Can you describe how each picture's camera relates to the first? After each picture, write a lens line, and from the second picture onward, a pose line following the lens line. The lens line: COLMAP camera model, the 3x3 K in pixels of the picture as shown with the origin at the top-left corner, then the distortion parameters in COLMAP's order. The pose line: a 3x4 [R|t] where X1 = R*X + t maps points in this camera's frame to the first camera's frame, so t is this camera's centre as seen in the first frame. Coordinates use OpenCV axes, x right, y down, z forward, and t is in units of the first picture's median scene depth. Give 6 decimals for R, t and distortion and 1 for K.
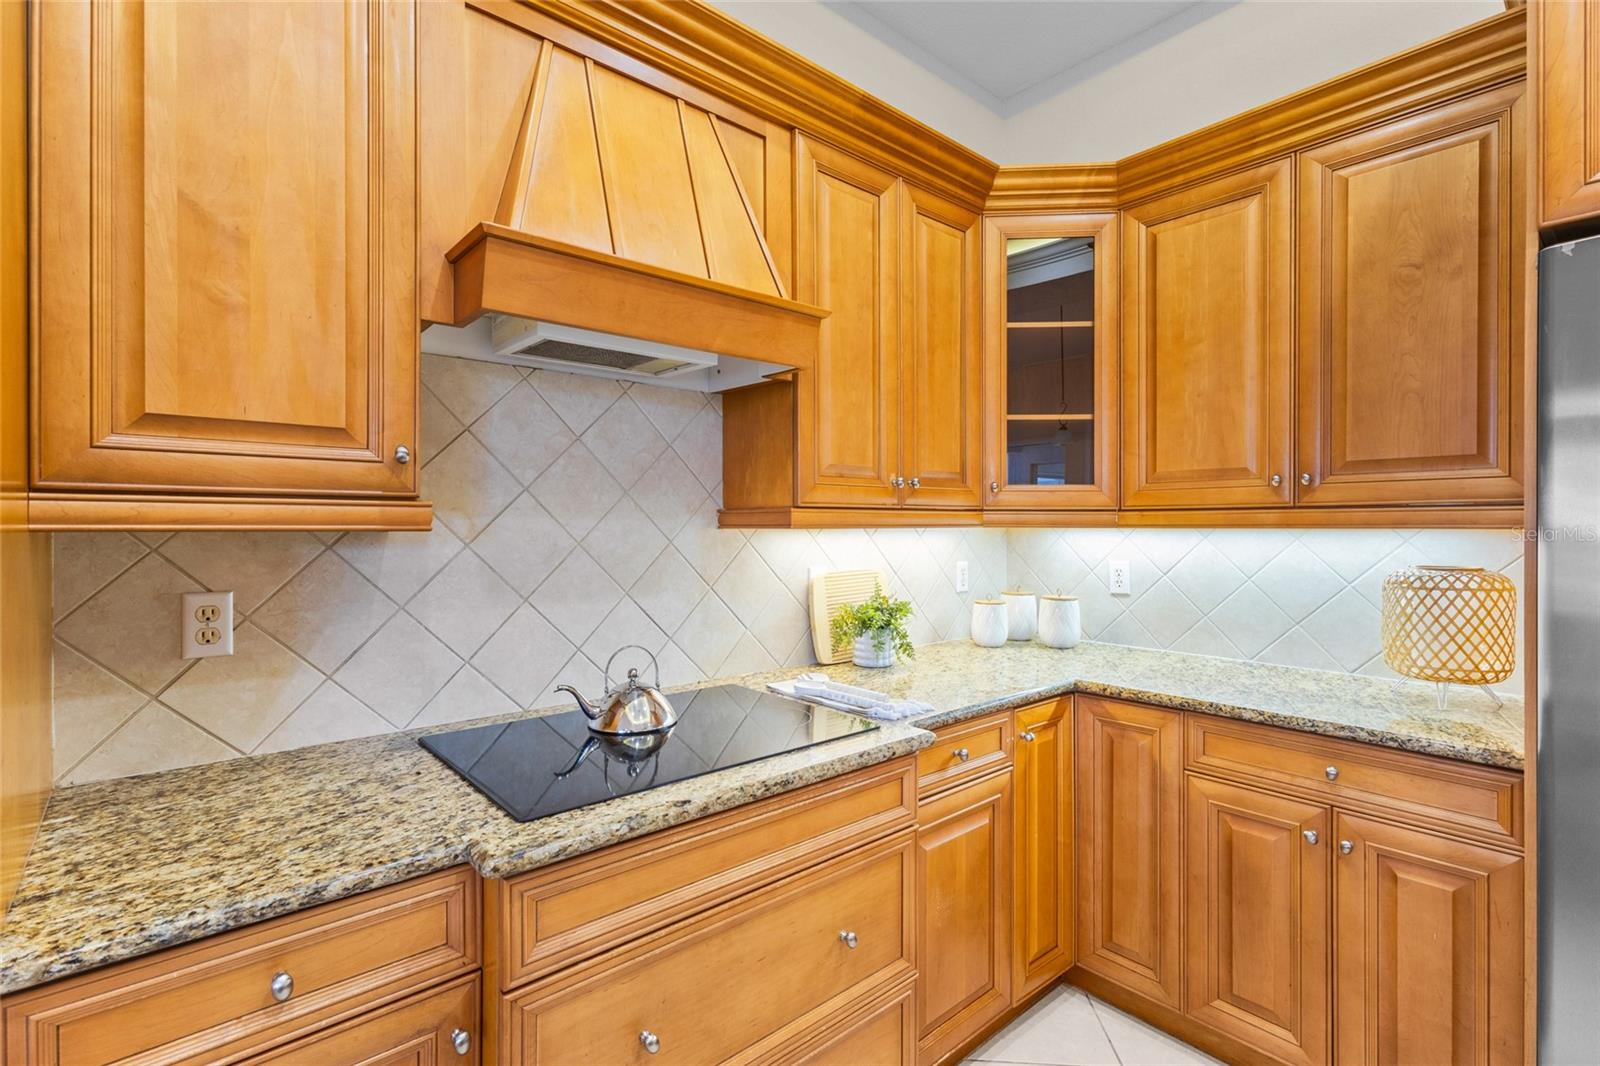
lens RADIAL K [[738.2, 0, 792.7], [0, 738.2, 525.1], [0, 0, 1]] dist [0.005610, 0.000042]
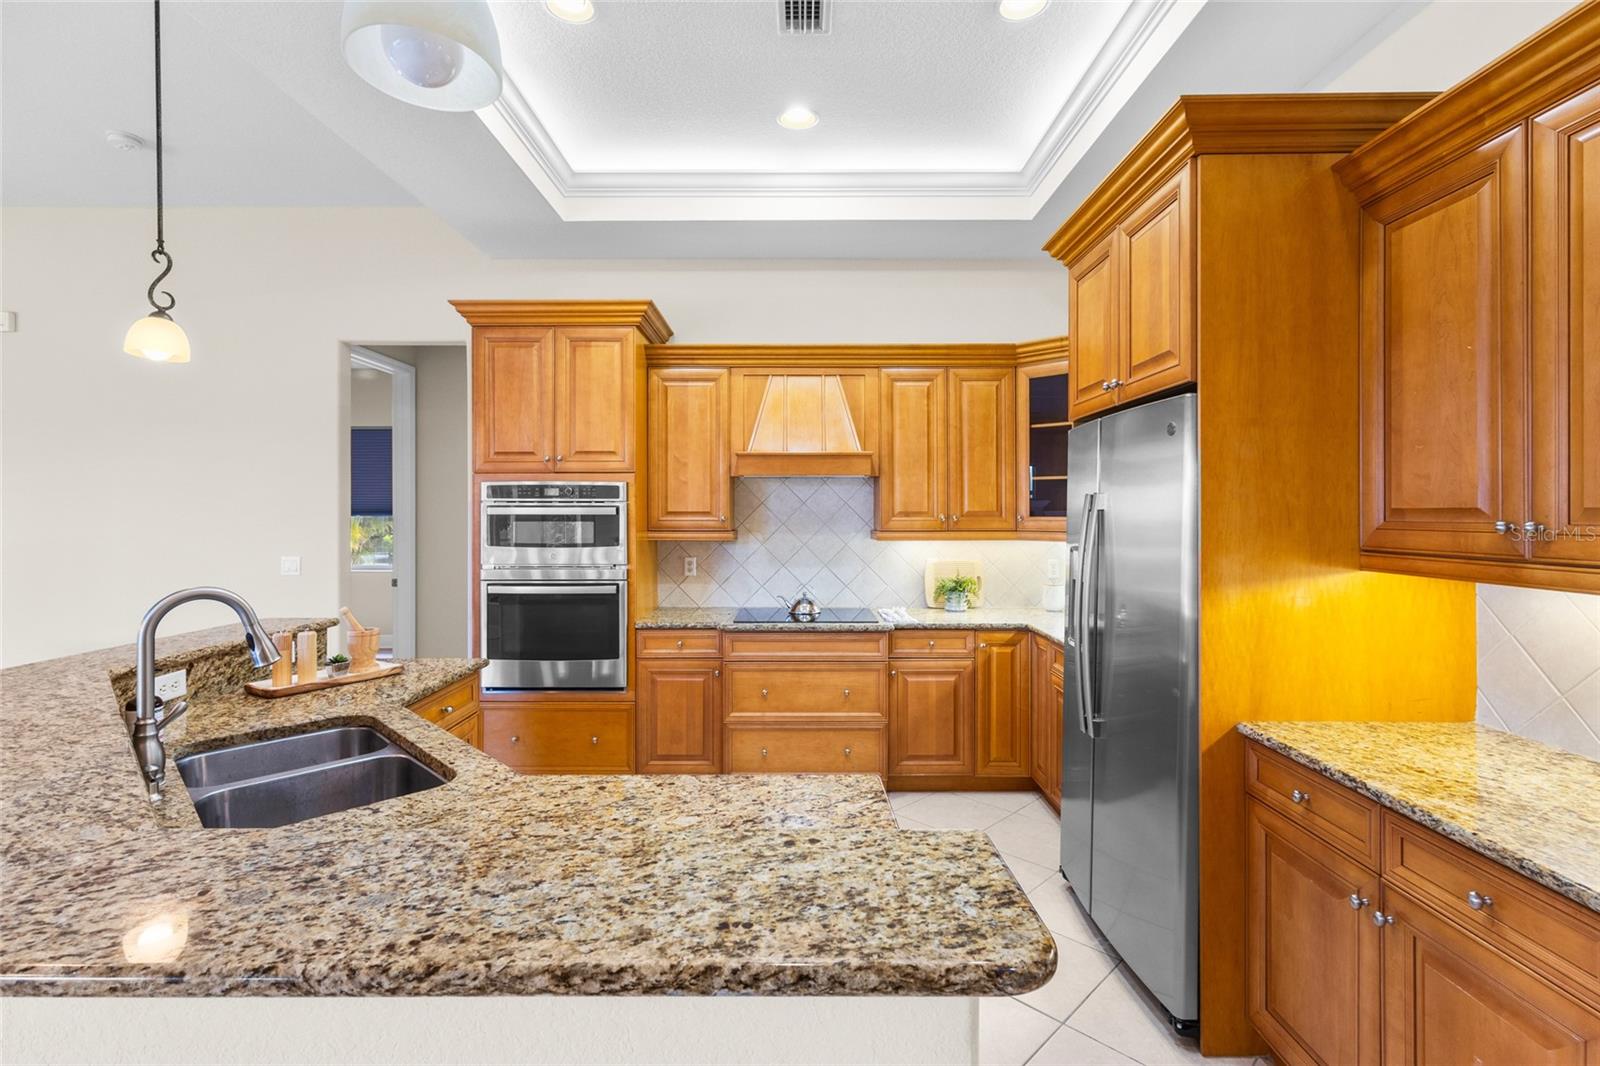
lens RADIAL K [[738.2, 0, 799.3], [0, 738.2, 521.9], [0, 0, 1]] dist [0.005610, 0.000042]
pose [[0.755561, 0.006946, -0.655041, 1.401484], [-0.000453, 0.999949, 0.010080, -0.081878], [0.655078, -0.007319, 0.755526, -0.956378]]
